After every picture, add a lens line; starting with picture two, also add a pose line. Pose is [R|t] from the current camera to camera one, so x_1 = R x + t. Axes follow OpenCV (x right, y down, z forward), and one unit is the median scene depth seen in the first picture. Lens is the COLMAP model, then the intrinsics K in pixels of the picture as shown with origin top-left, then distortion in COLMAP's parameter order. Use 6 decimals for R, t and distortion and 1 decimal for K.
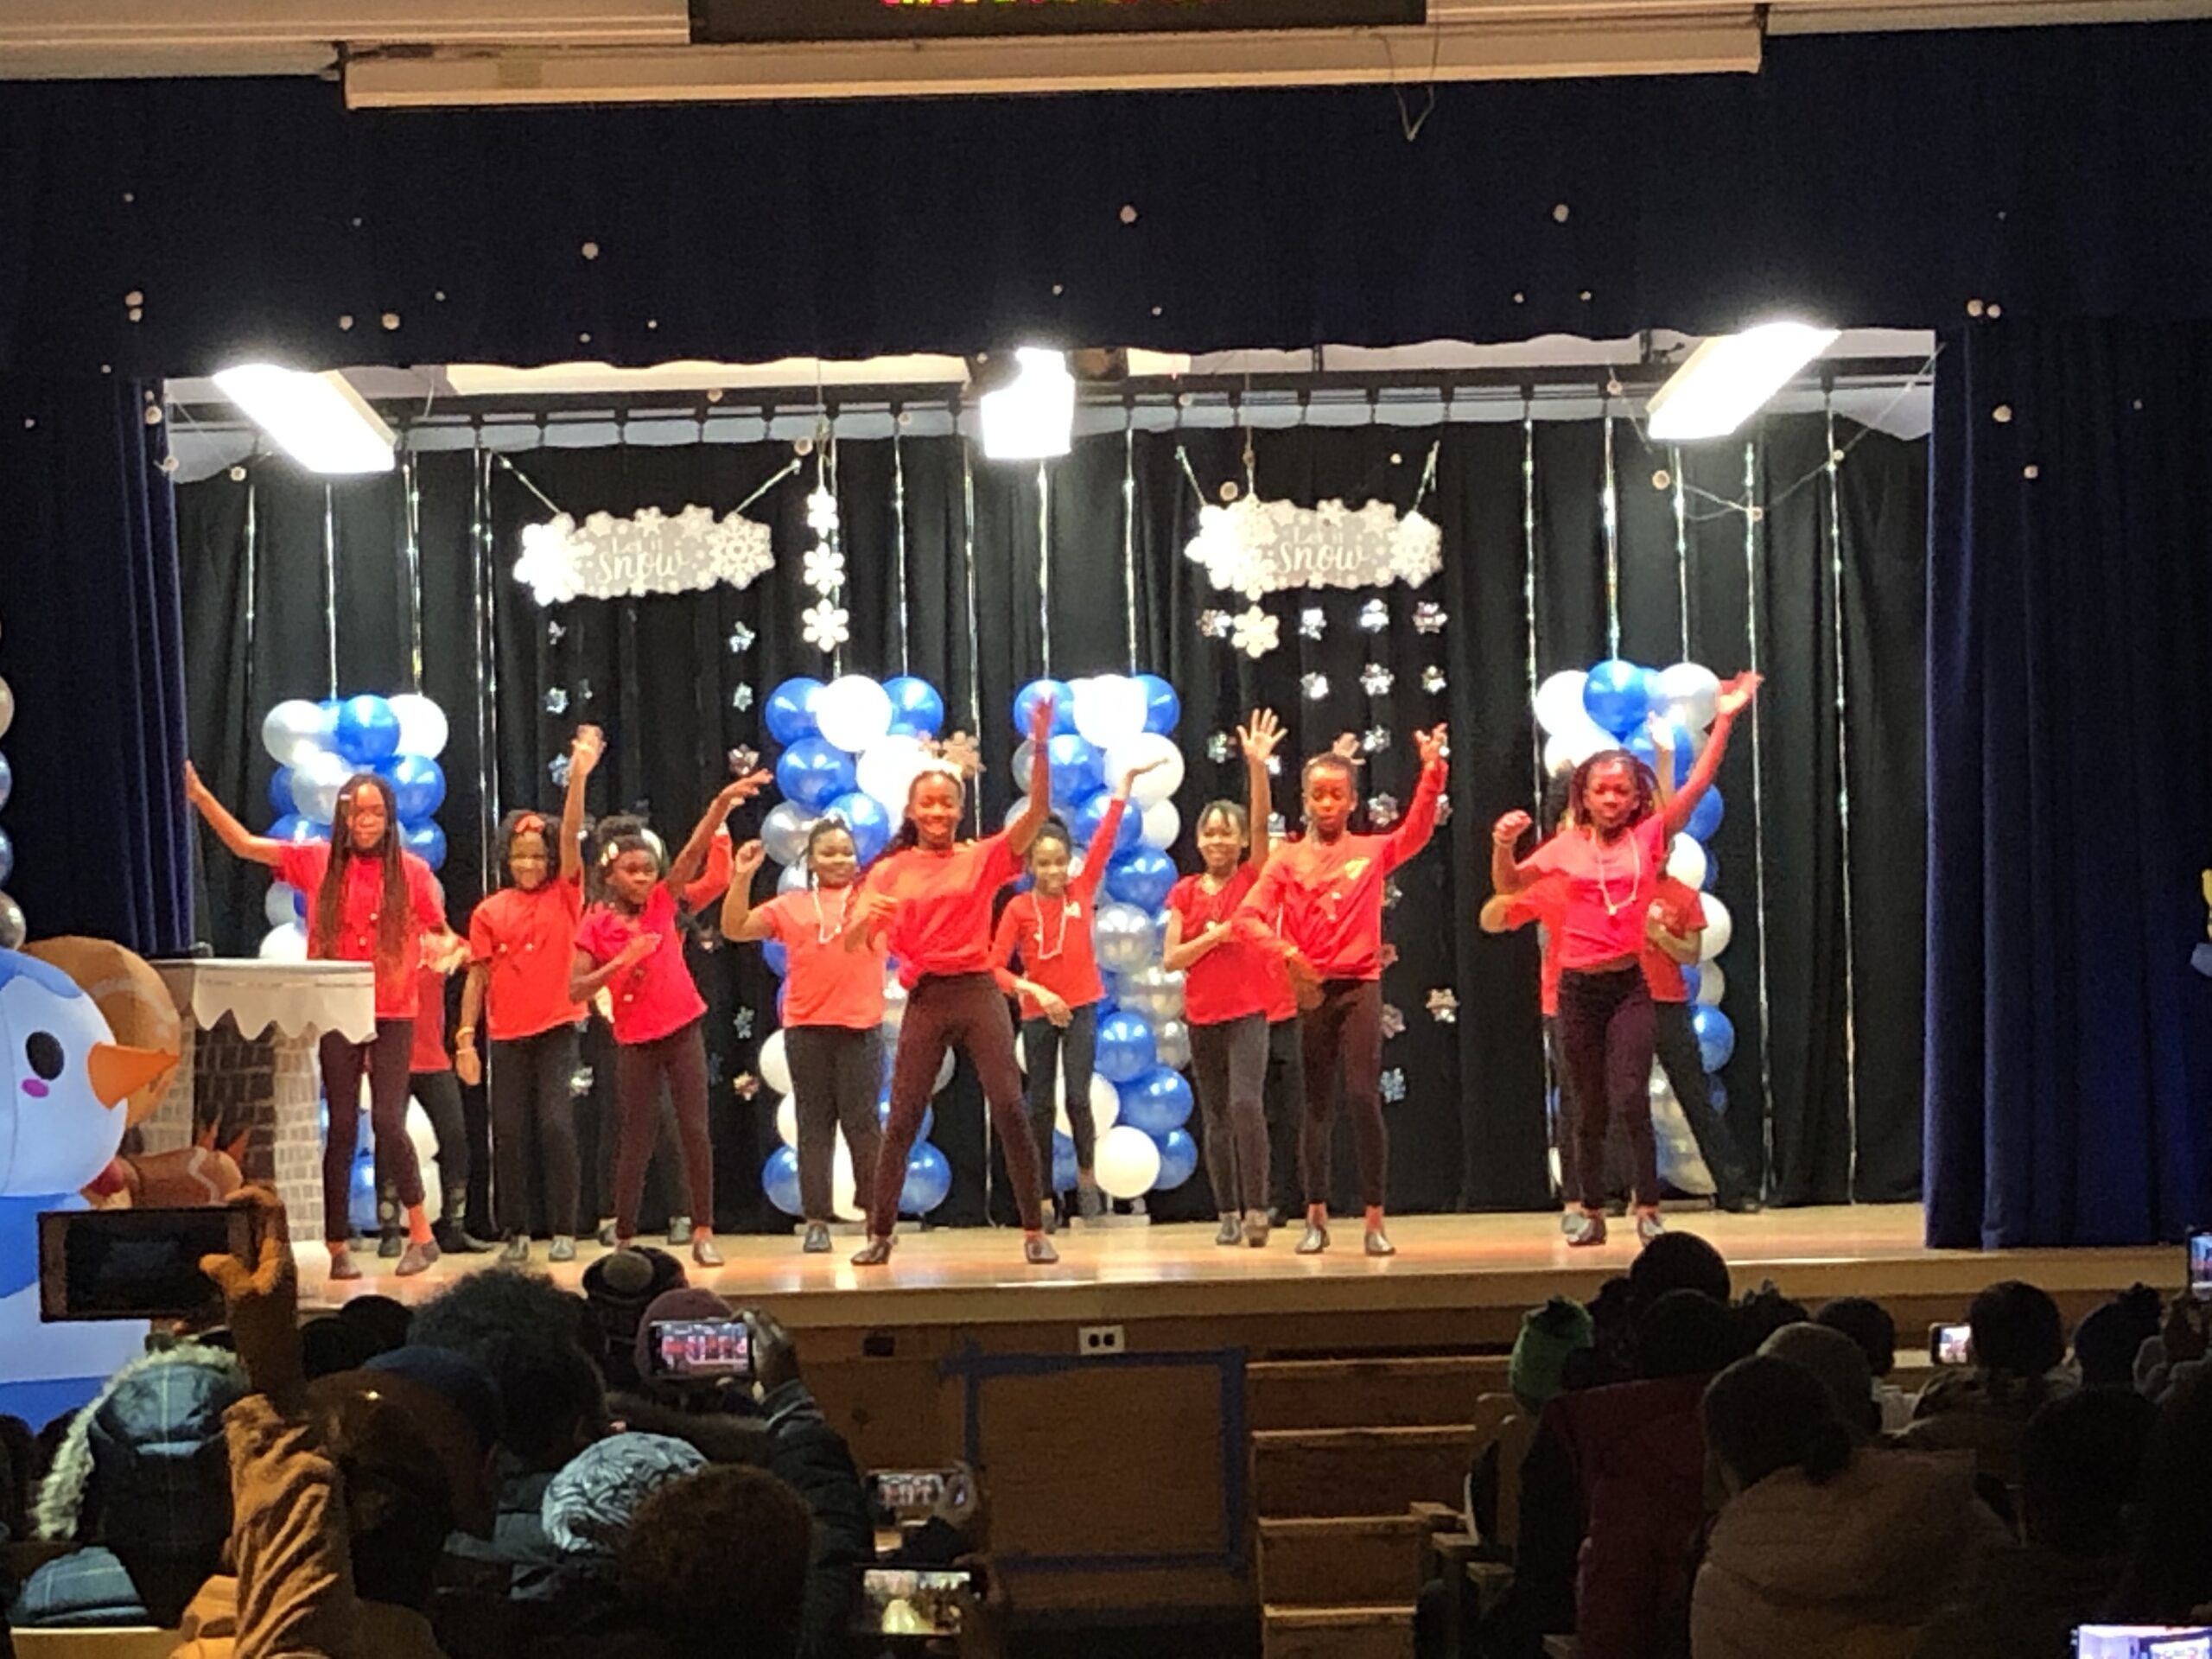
lens RADIAL K [[6327.5, 0, 1101.9], [0, 6327.5, 821.5], [0, 0, 1]] dist [0.436418, 0.000000]
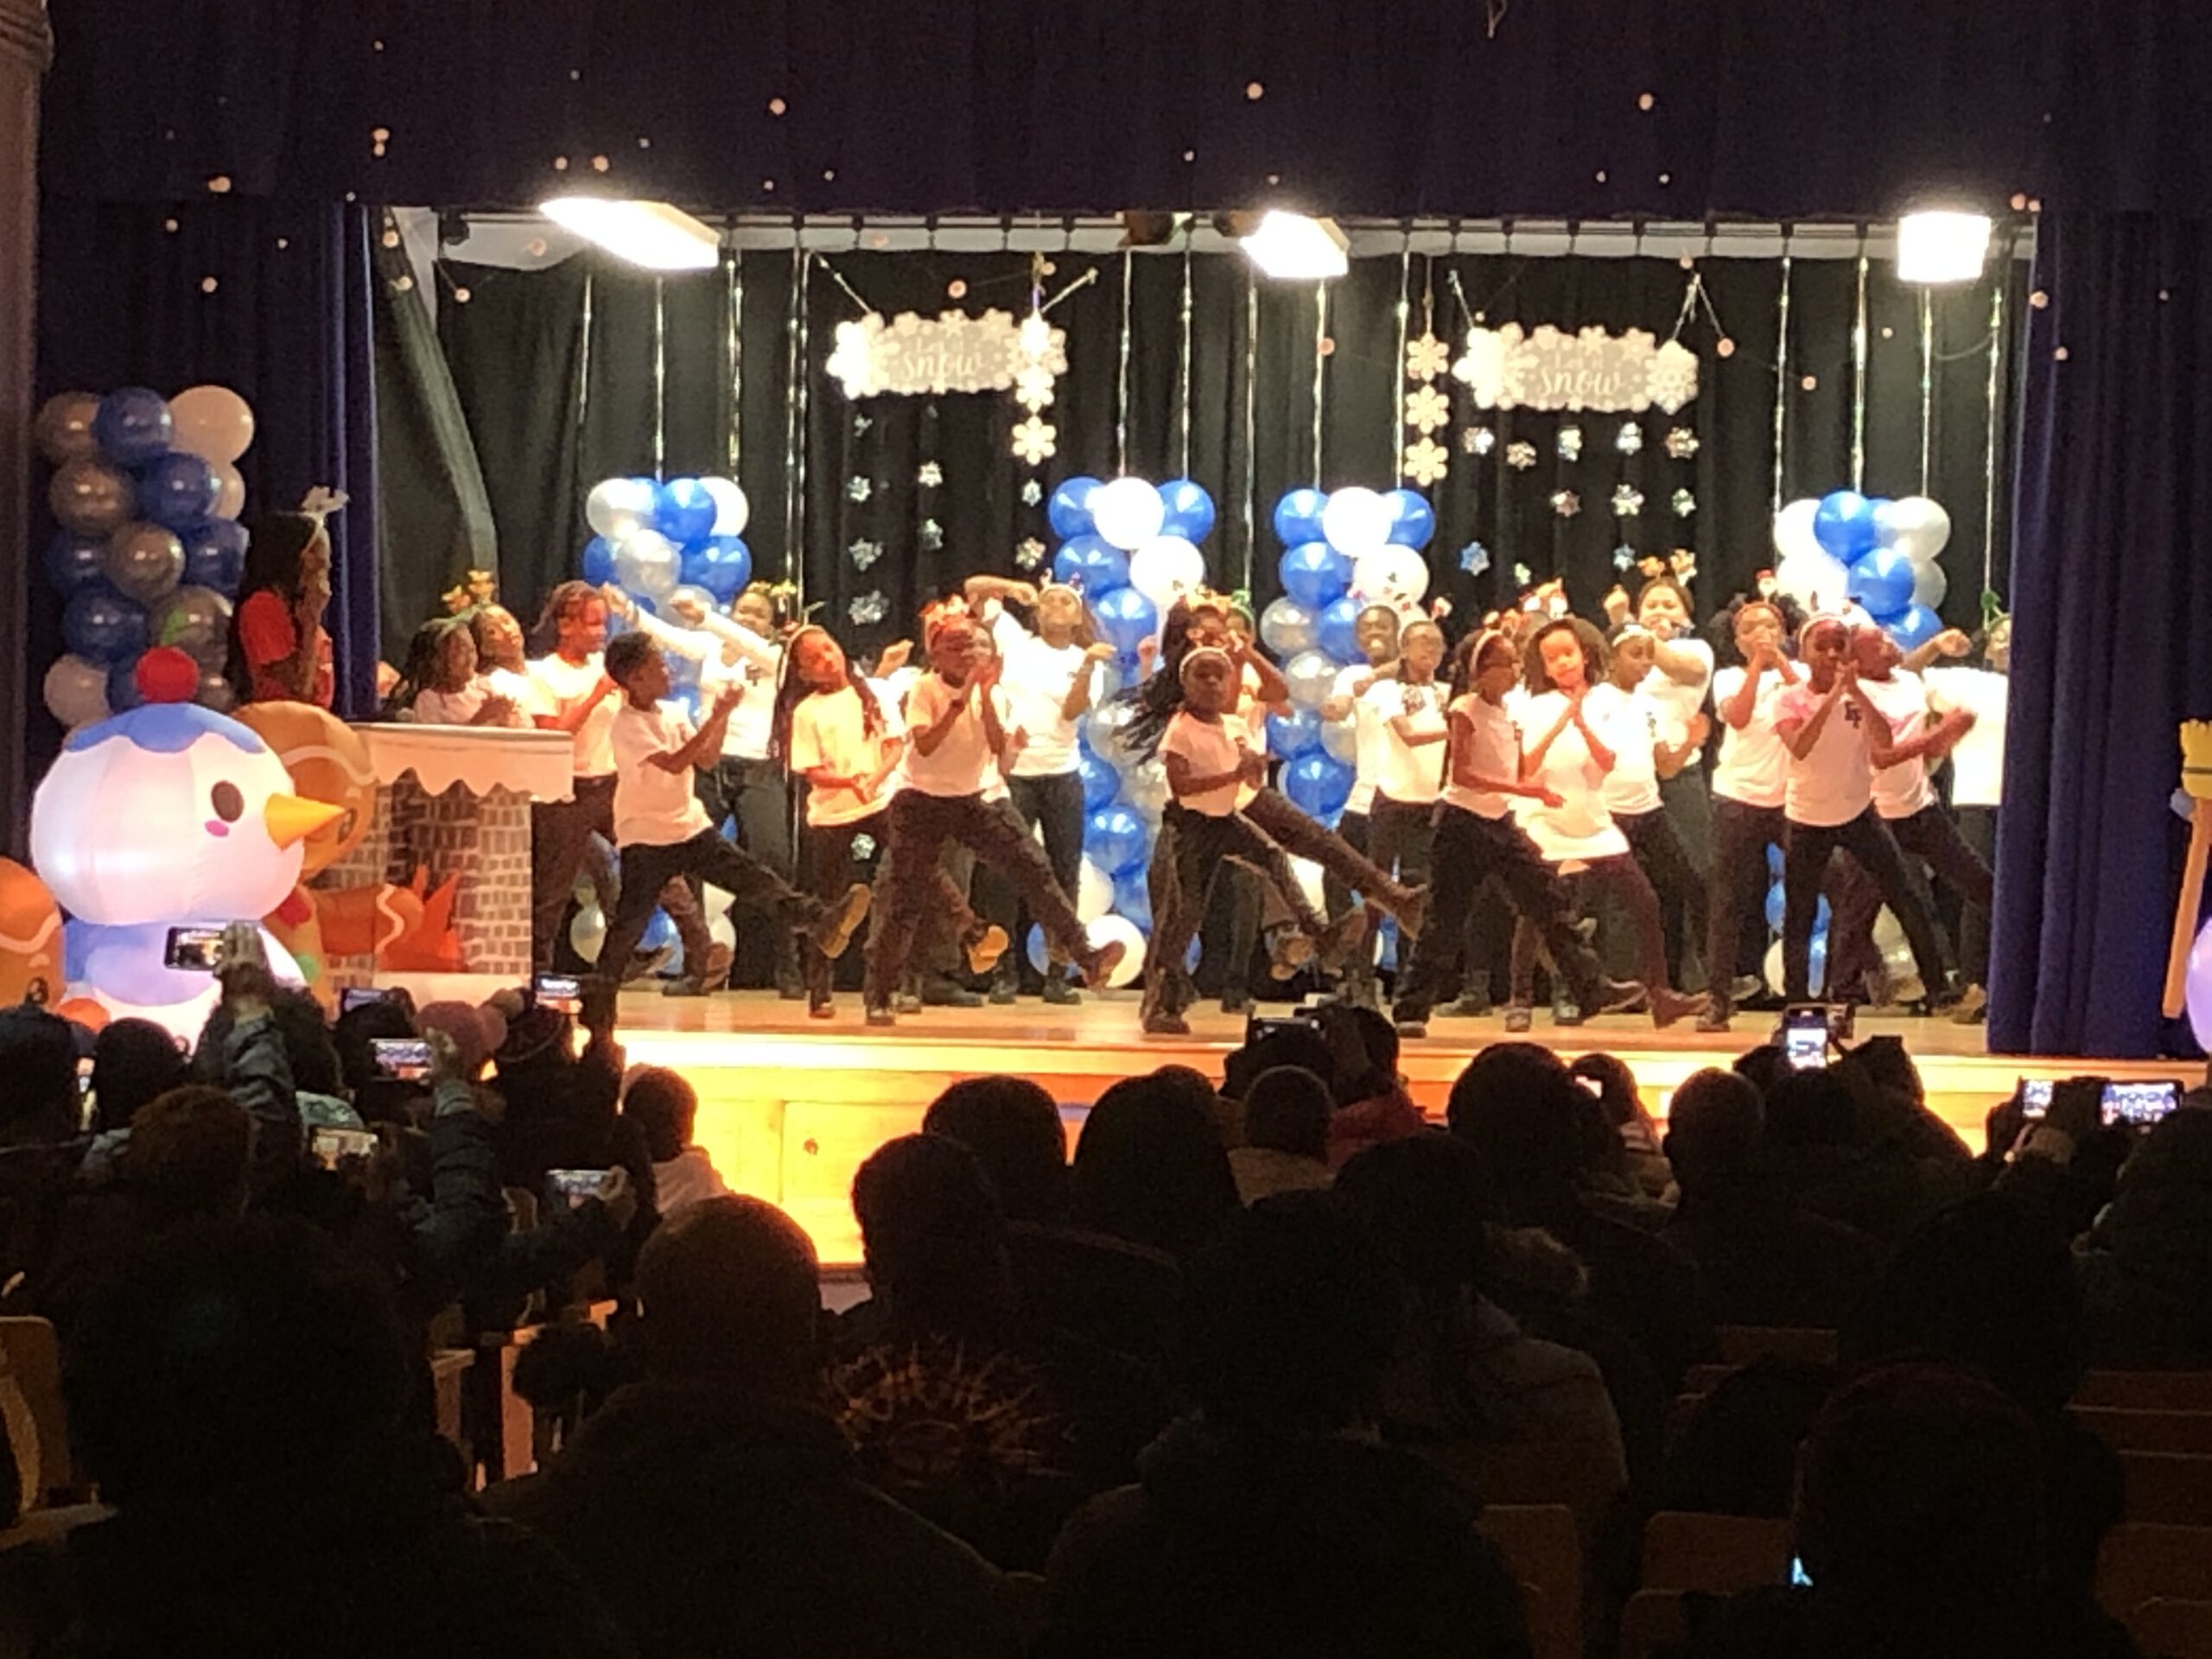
lens RADIAL K [[6899.4, 0, 1109.8], [0, 6899.4, 837.3], [0, 0, 1]] dist [0.425010, 0.000000]
pose [[0.993556, 0.045972, -0.103605, 0.079424], [-0.041970, 0.998299, 0.040477, -0.009465], [0.105290, -0.035867, 0.993795, -0.152298]]
